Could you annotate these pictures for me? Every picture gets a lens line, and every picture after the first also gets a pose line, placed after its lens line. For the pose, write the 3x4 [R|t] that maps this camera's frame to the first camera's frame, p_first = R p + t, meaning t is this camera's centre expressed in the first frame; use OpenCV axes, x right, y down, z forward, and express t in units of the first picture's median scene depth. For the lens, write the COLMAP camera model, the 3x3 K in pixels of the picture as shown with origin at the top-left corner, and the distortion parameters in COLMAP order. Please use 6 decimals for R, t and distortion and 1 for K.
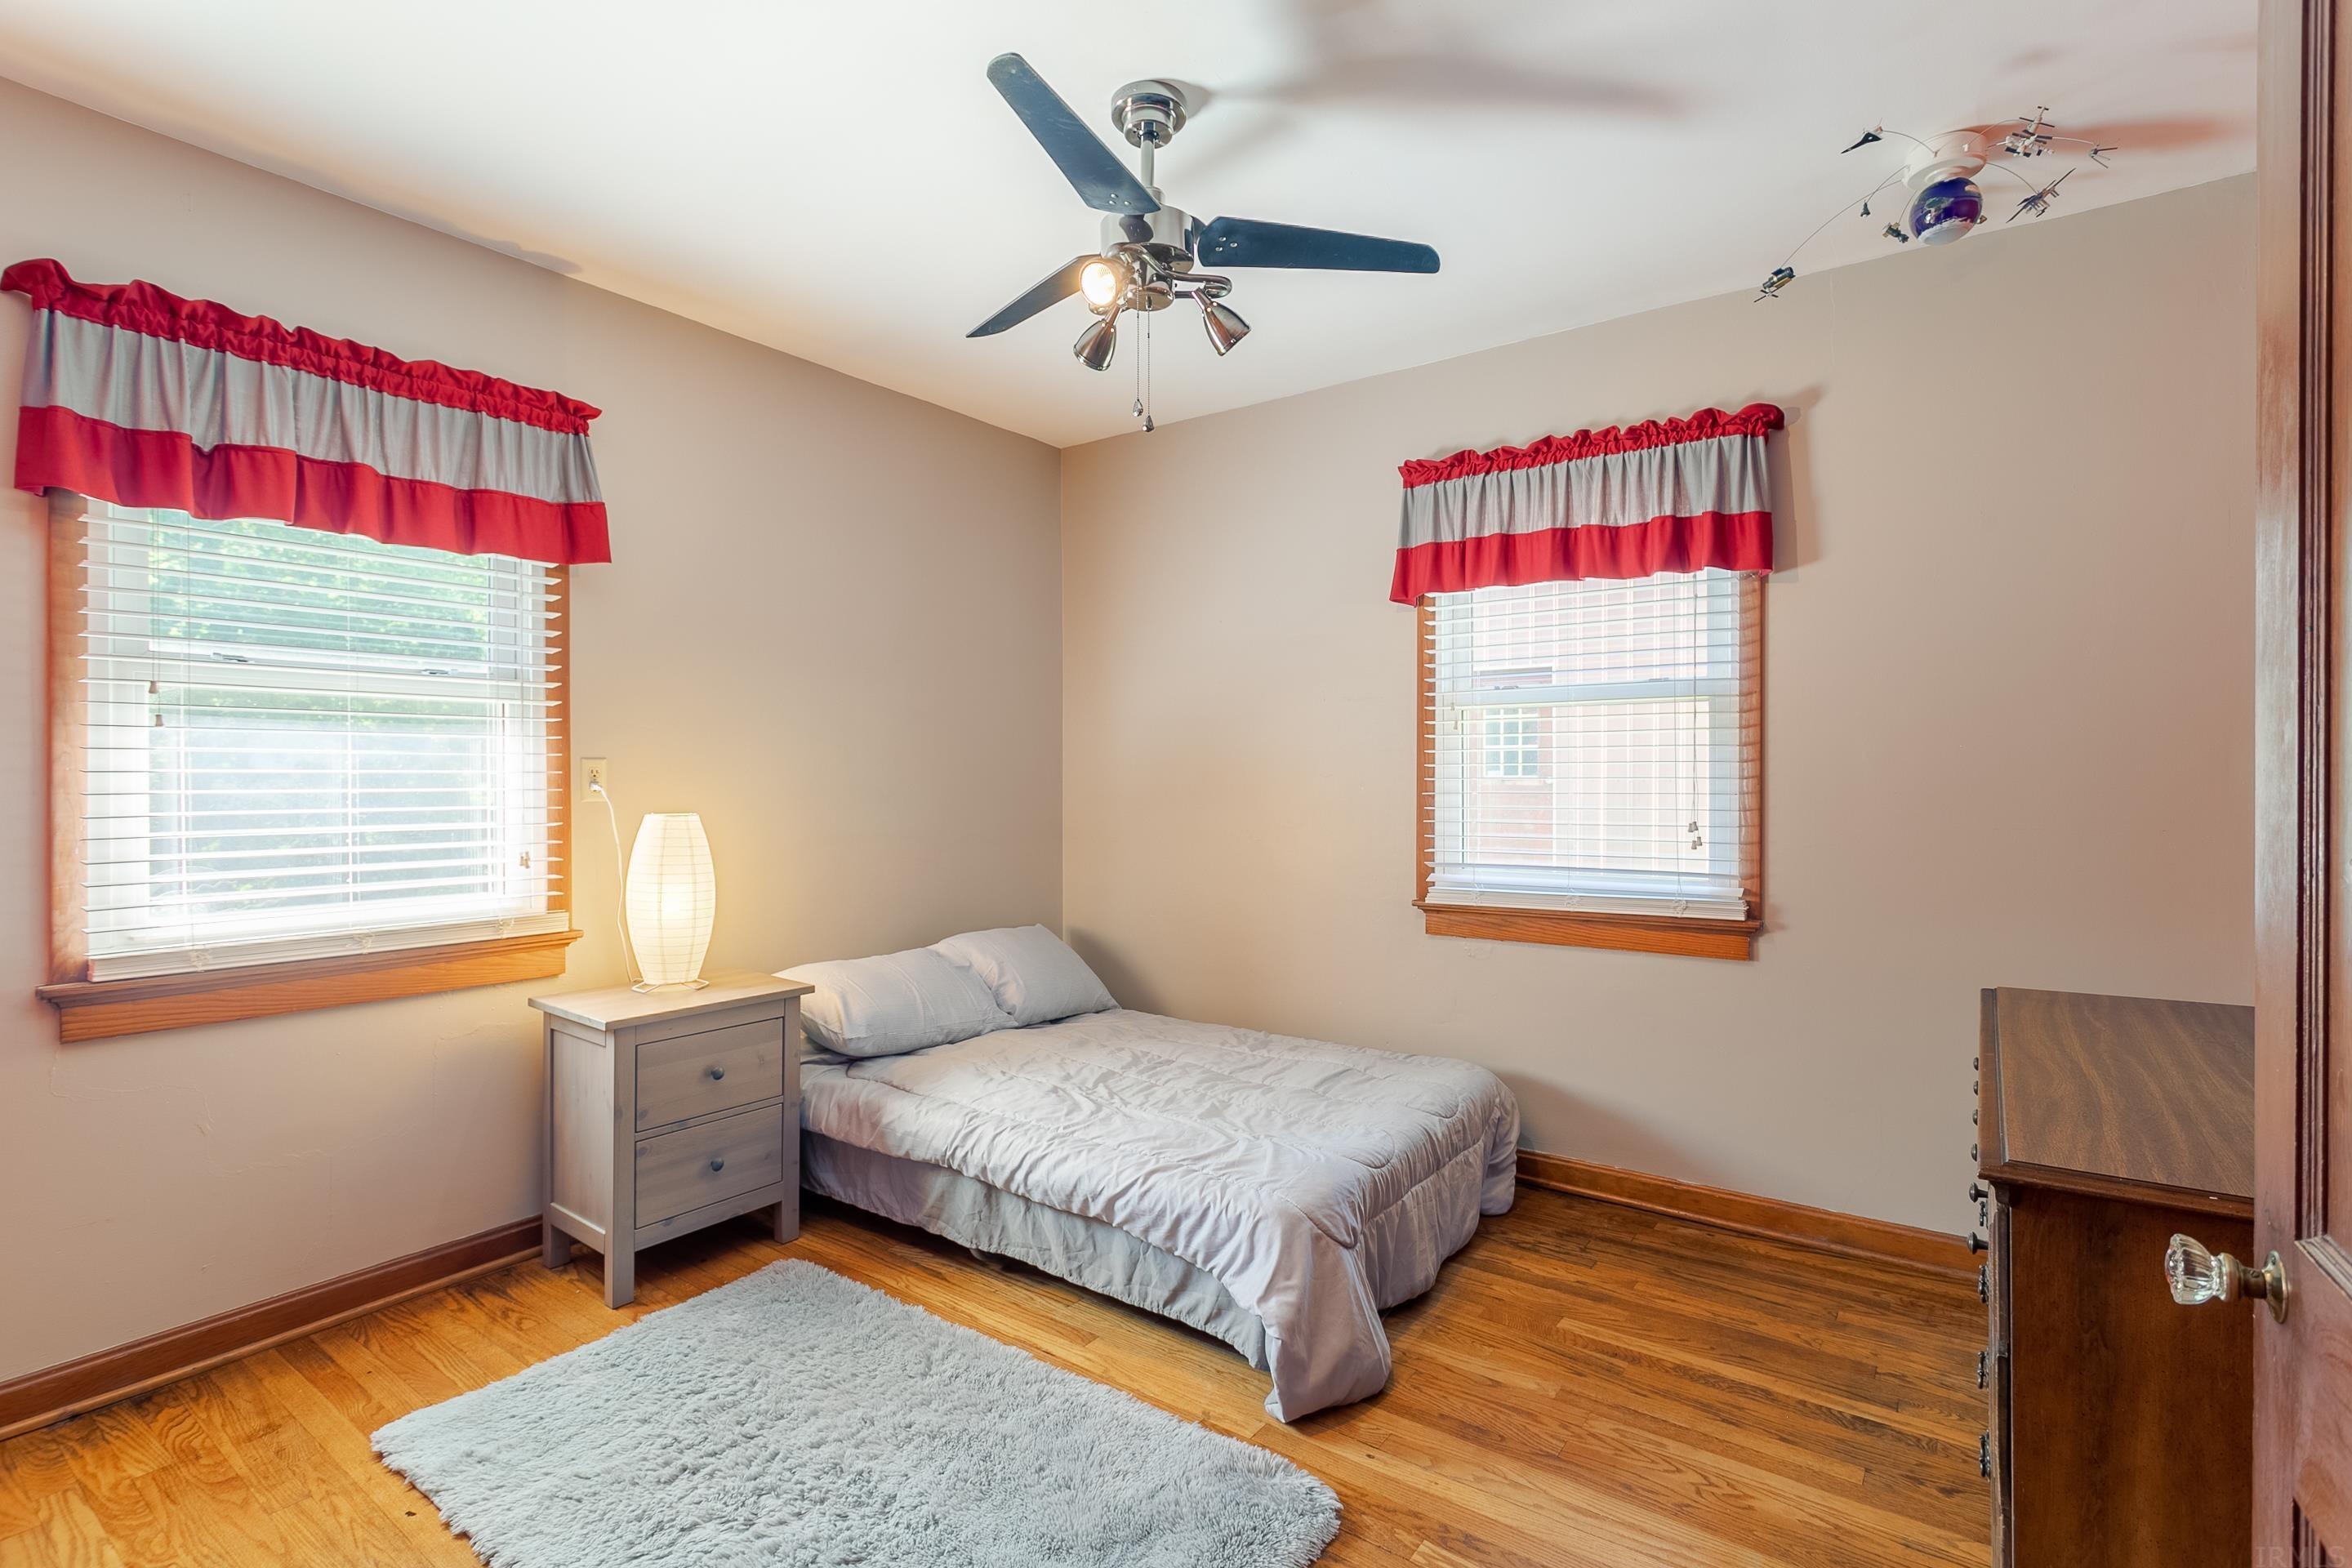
lens RADIAL K [[1129.0, 0, 1175.1], [0, 1129.0, 776.7], [0, 0, 1]] dist [0.012928, 0.000805]
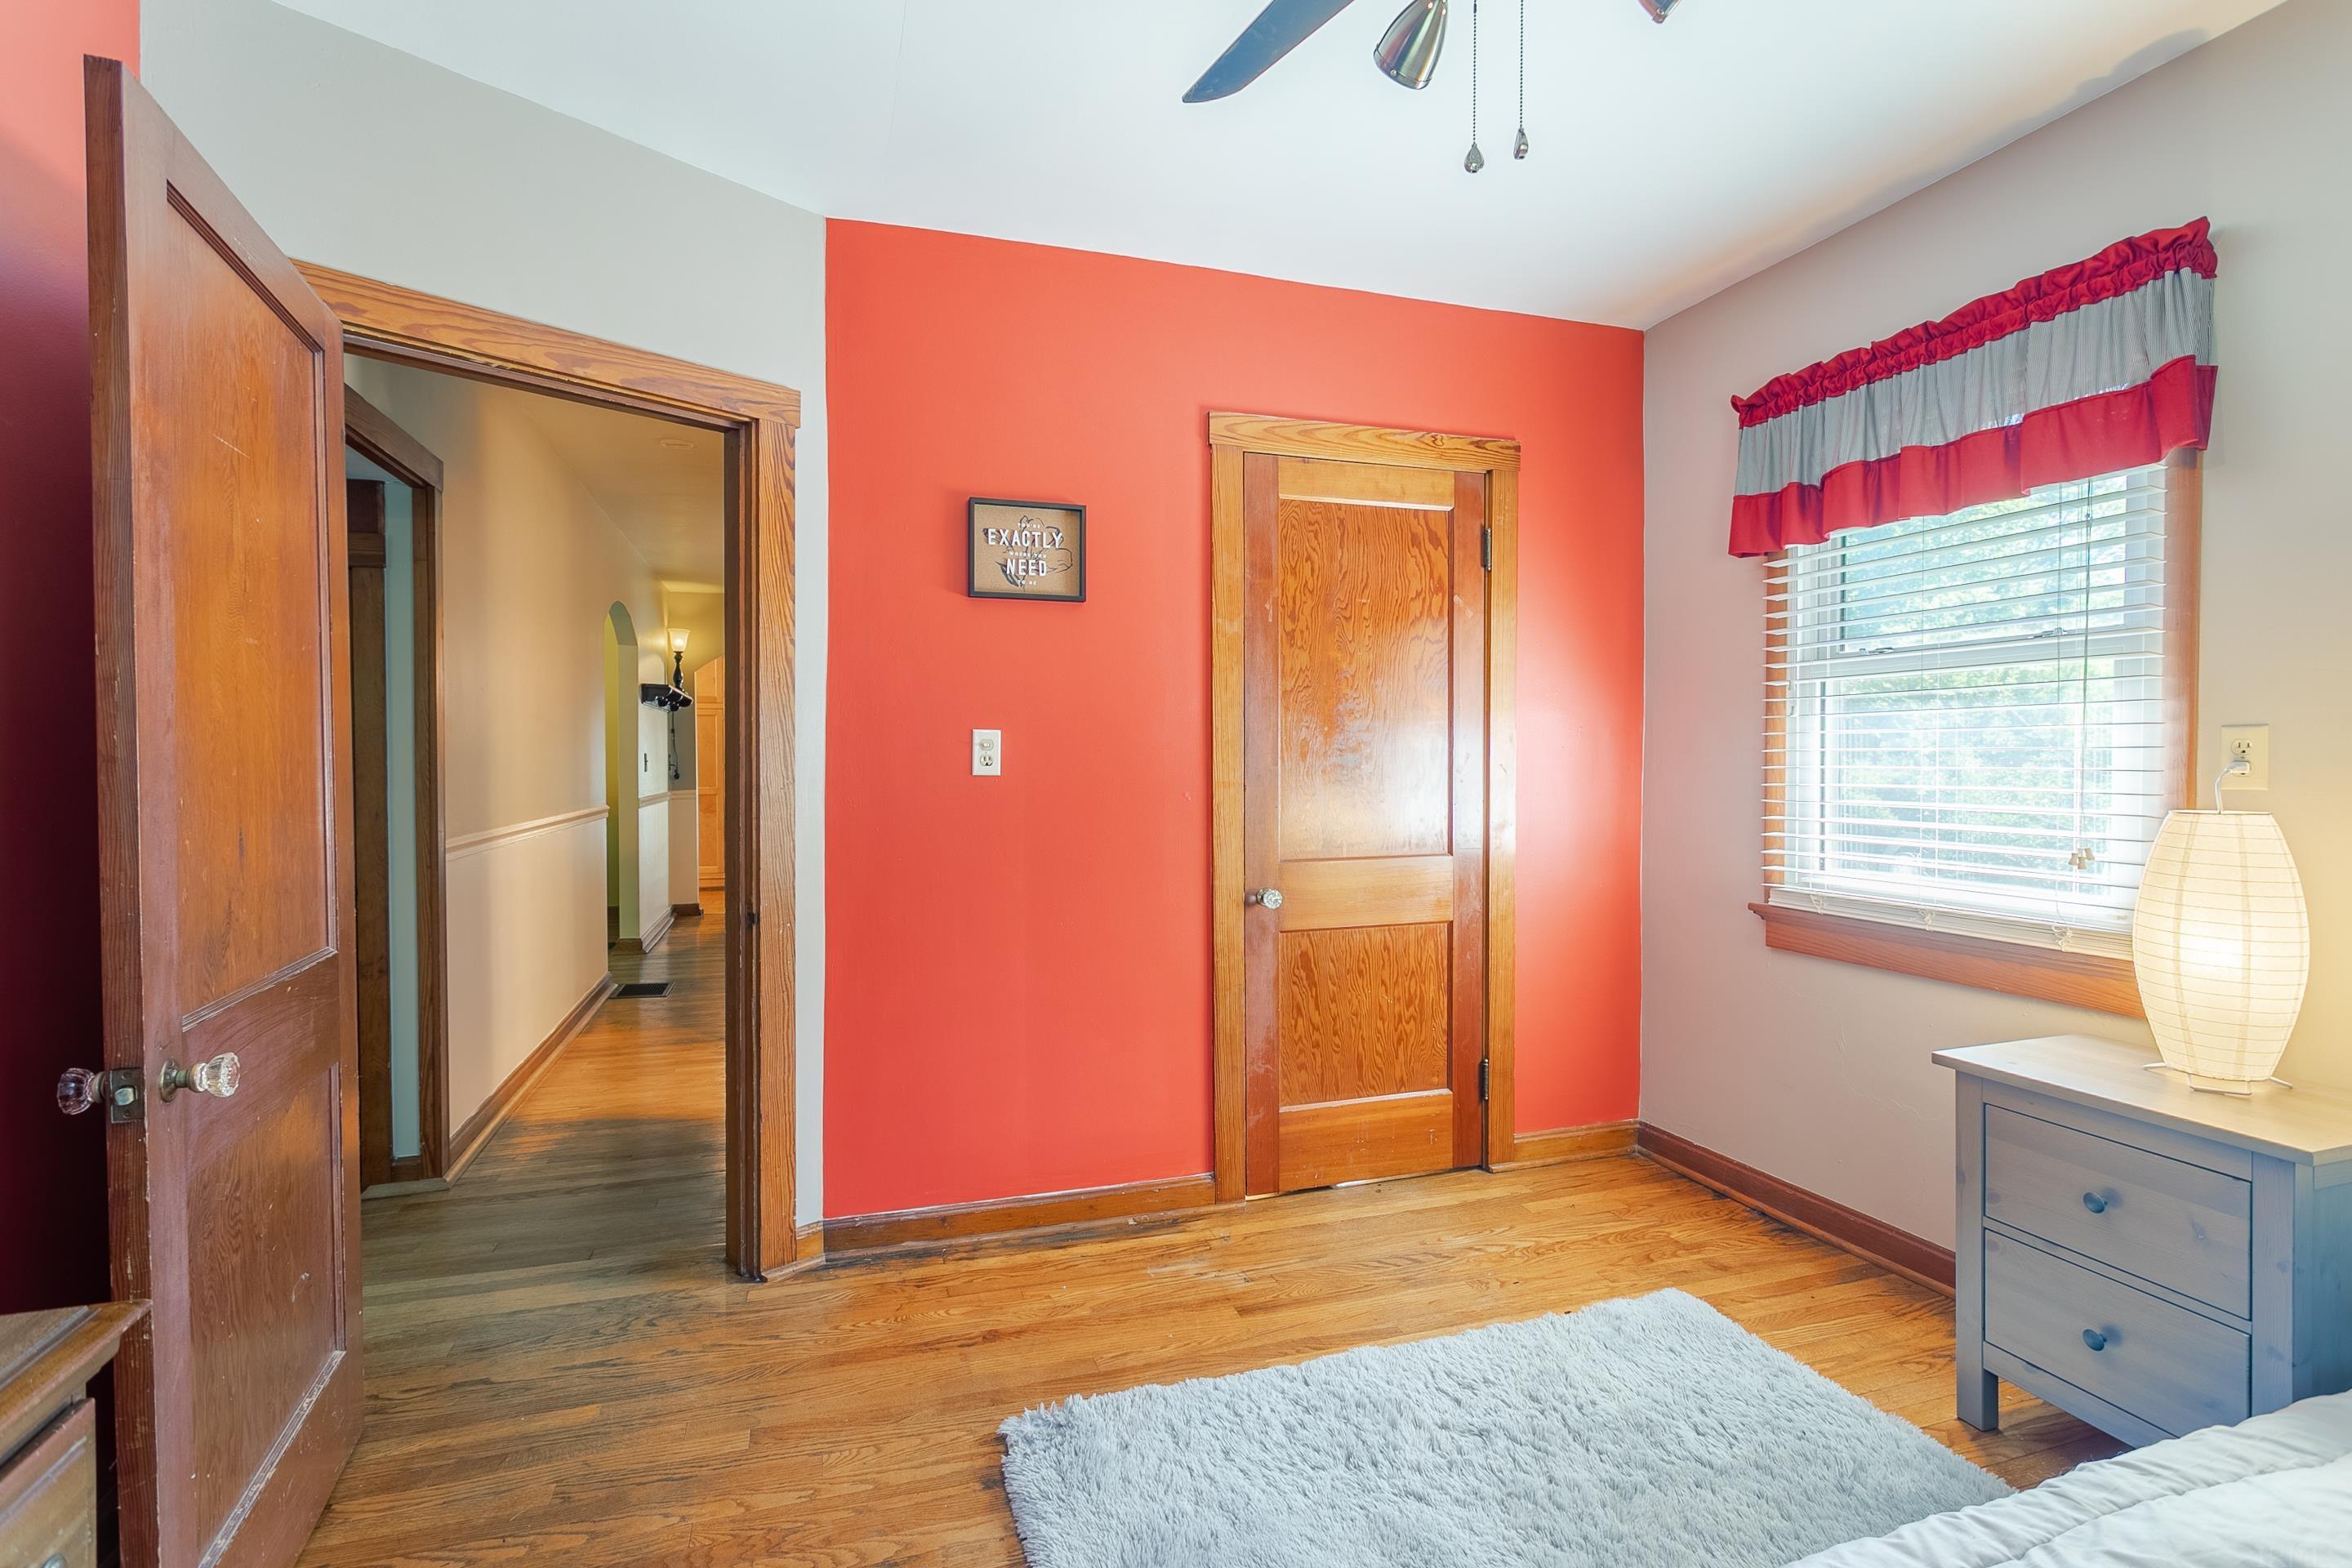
lens RADIAL K [[1129.0, 0, 1174.9], [0, 1129.0, 778.5], [0, 0, 1]] dist [0.012928, 0.000805]
pose [[-0.575655, 0.016432, -0.817527, 0.487624], [-0.001165, 0.999781, 0.020916, 0.001708], [0.817692, 0.012993, -0.575510, 1.032161]]
